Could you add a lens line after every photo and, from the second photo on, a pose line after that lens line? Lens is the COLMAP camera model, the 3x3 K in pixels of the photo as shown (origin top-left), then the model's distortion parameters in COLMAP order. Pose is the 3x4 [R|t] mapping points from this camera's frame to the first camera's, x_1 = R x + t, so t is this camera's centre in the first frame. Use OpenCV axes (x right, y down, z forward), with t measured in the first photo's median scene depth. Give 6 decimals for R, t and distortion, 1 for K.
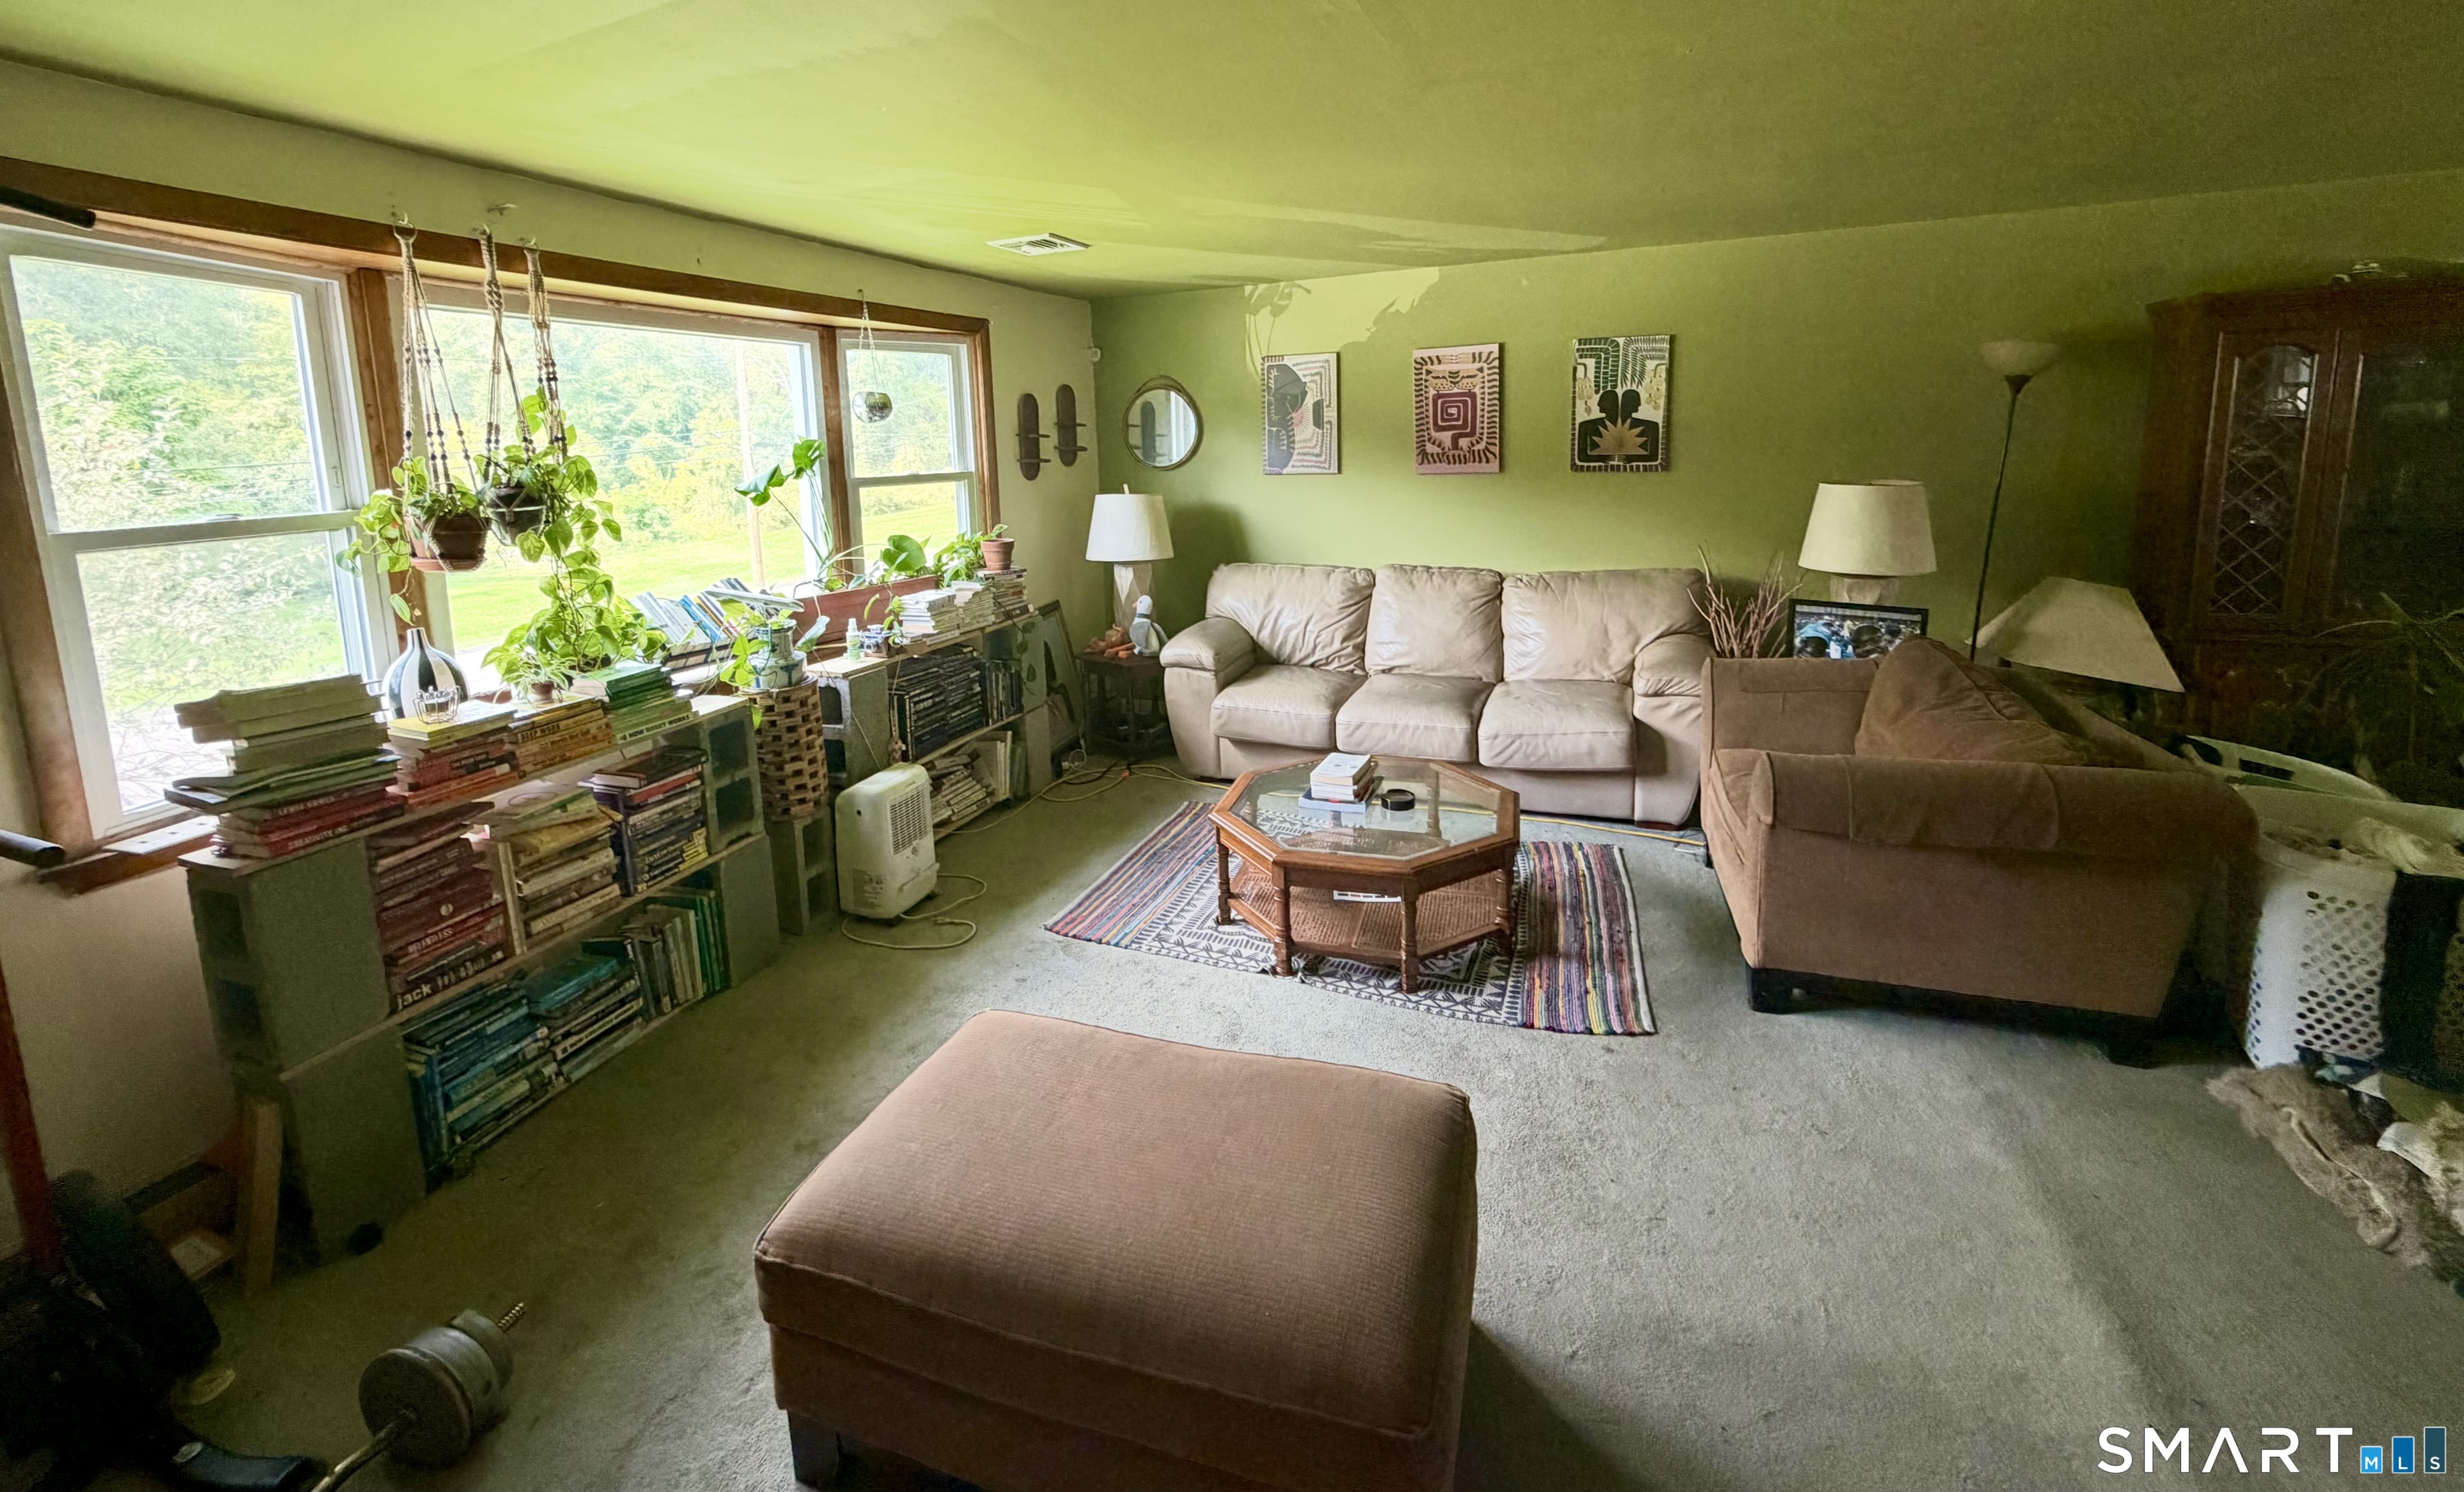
lens RADIAL K [[967.9, 0, 1228.4], [0, 967.9, 566.2], [0, 0, 1]] dist [-0.002799, -0.000151]
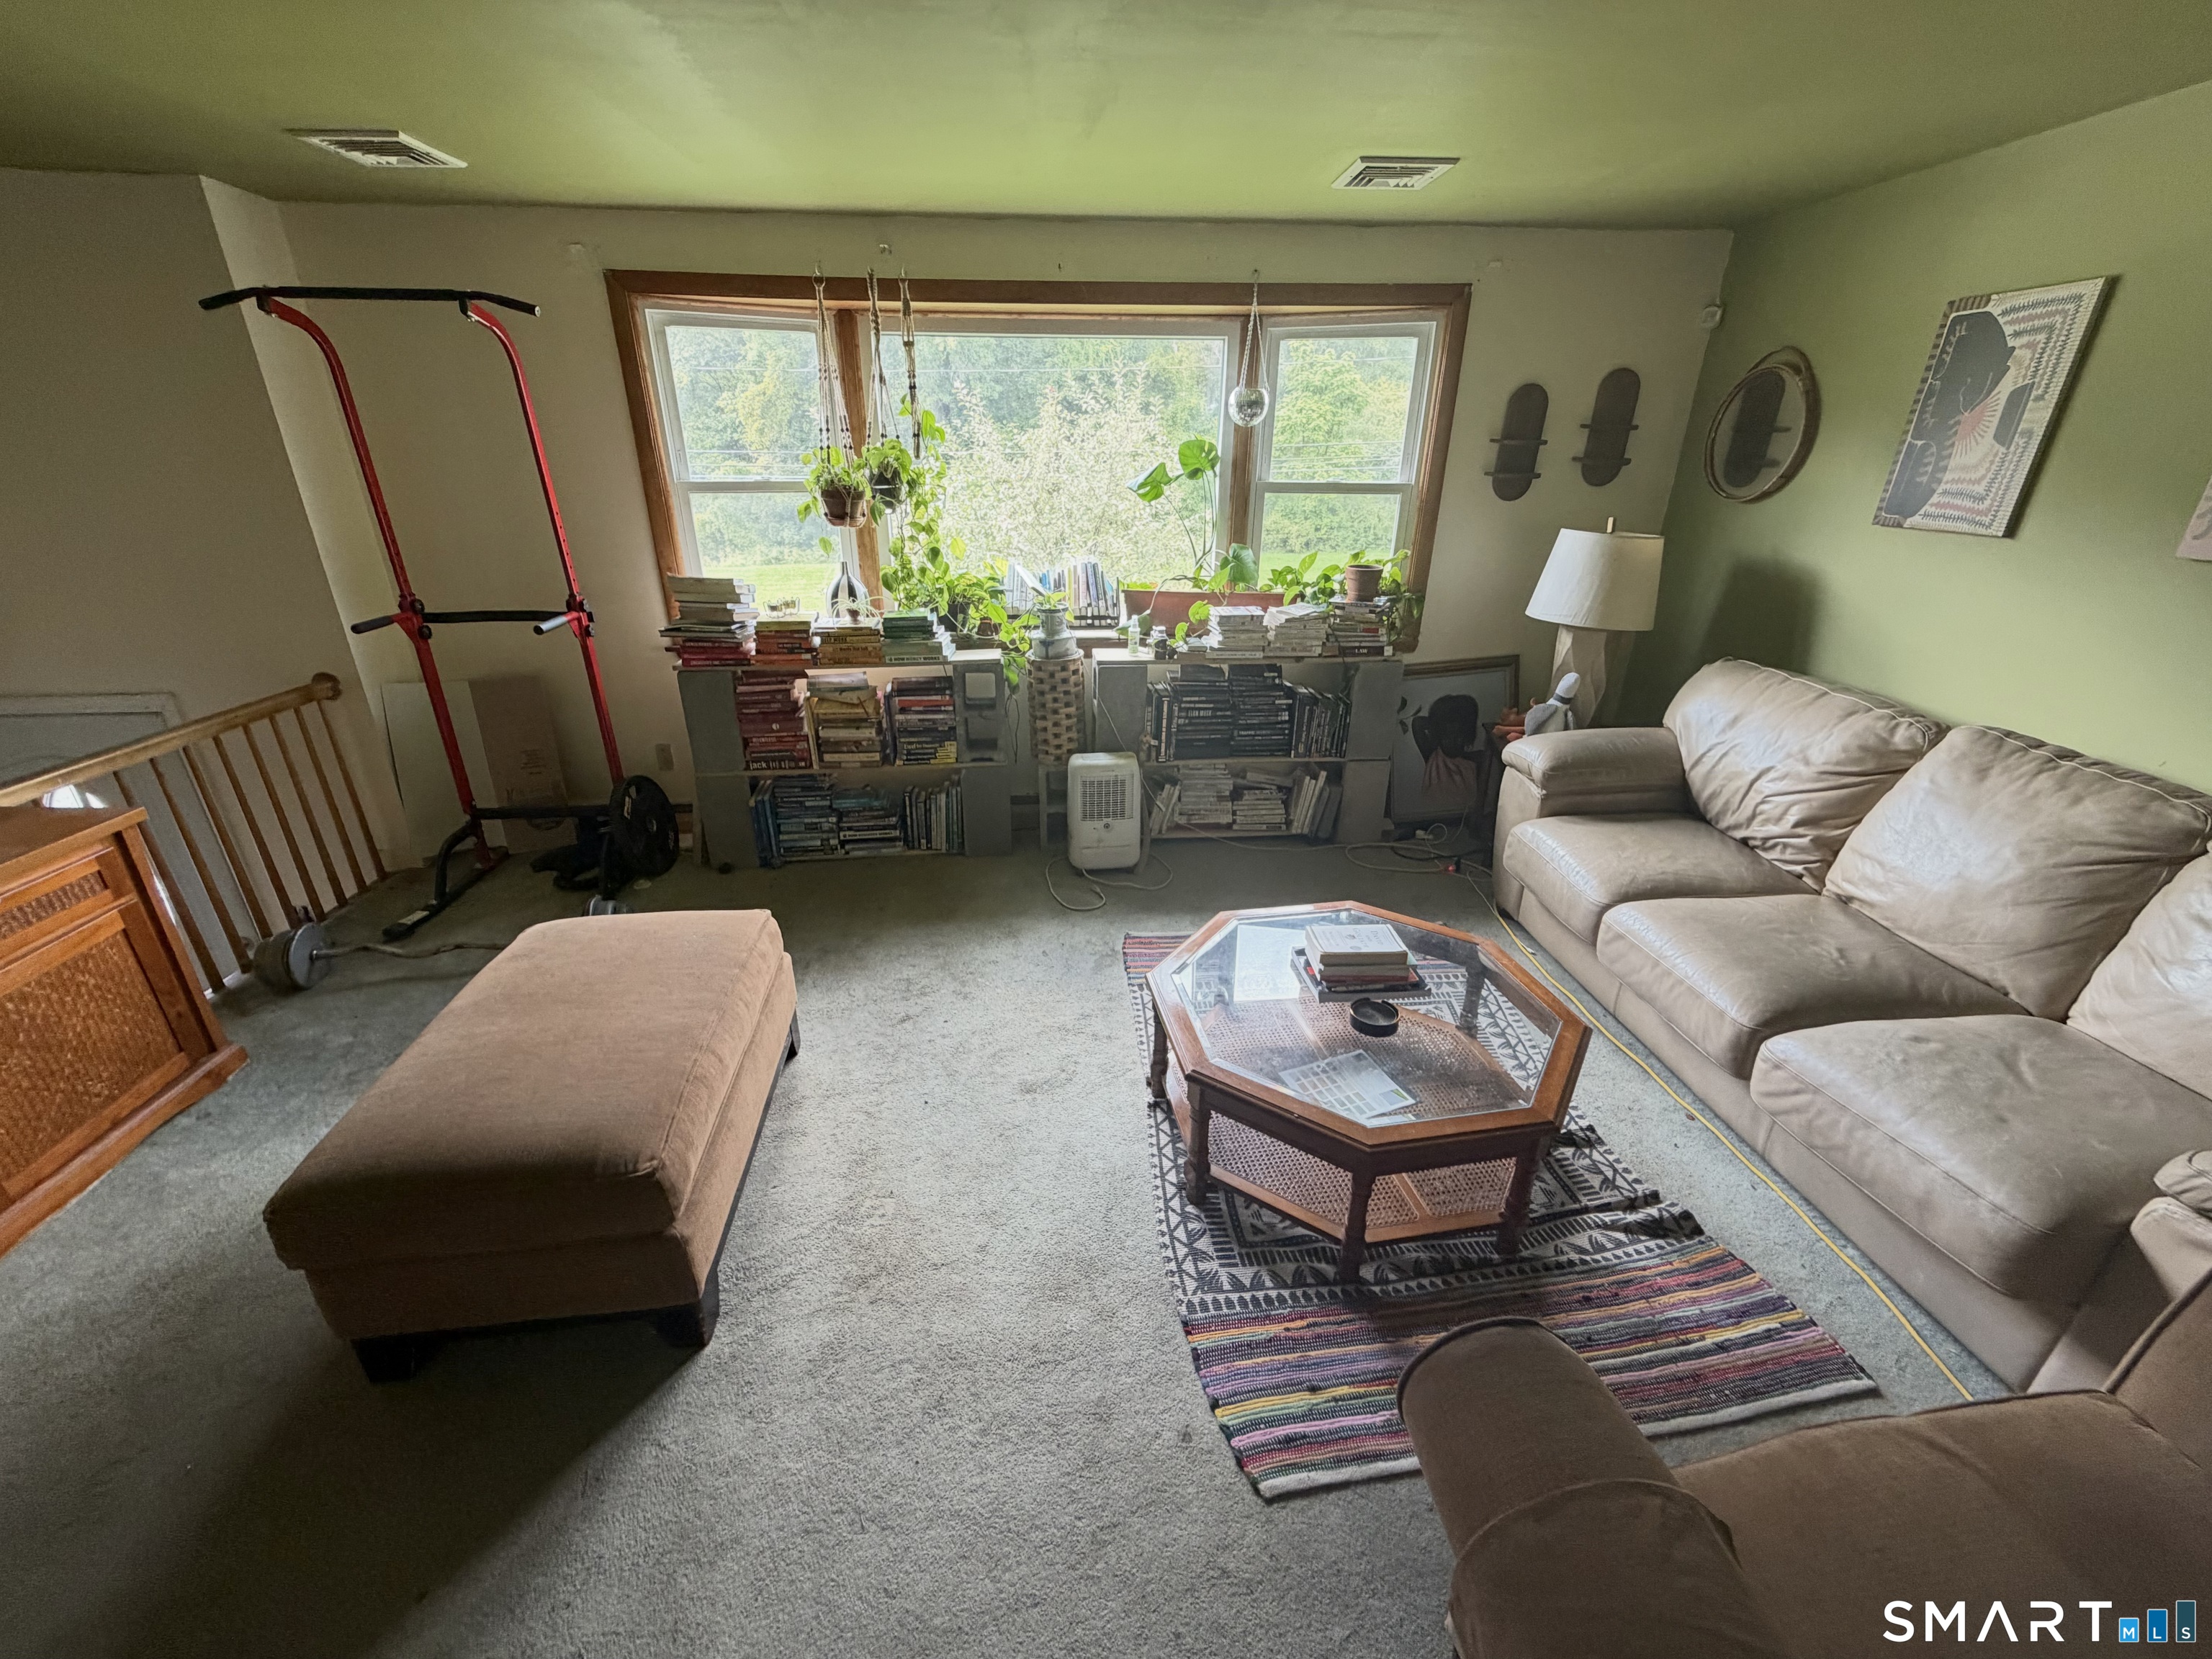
lens RADIAL K [[881.9, 0, 1106.0], [0, 881.9, 829.5], [0, 0, 1]] dist [-0.000197, -0.000353]
pose [[0.444006, 0.386967, -0.808156, 0.545779], [-0.135251, 0.920545, 0.366474, -0.092563], [0.885757, -0.053412, 0.461065, 0.525314]]
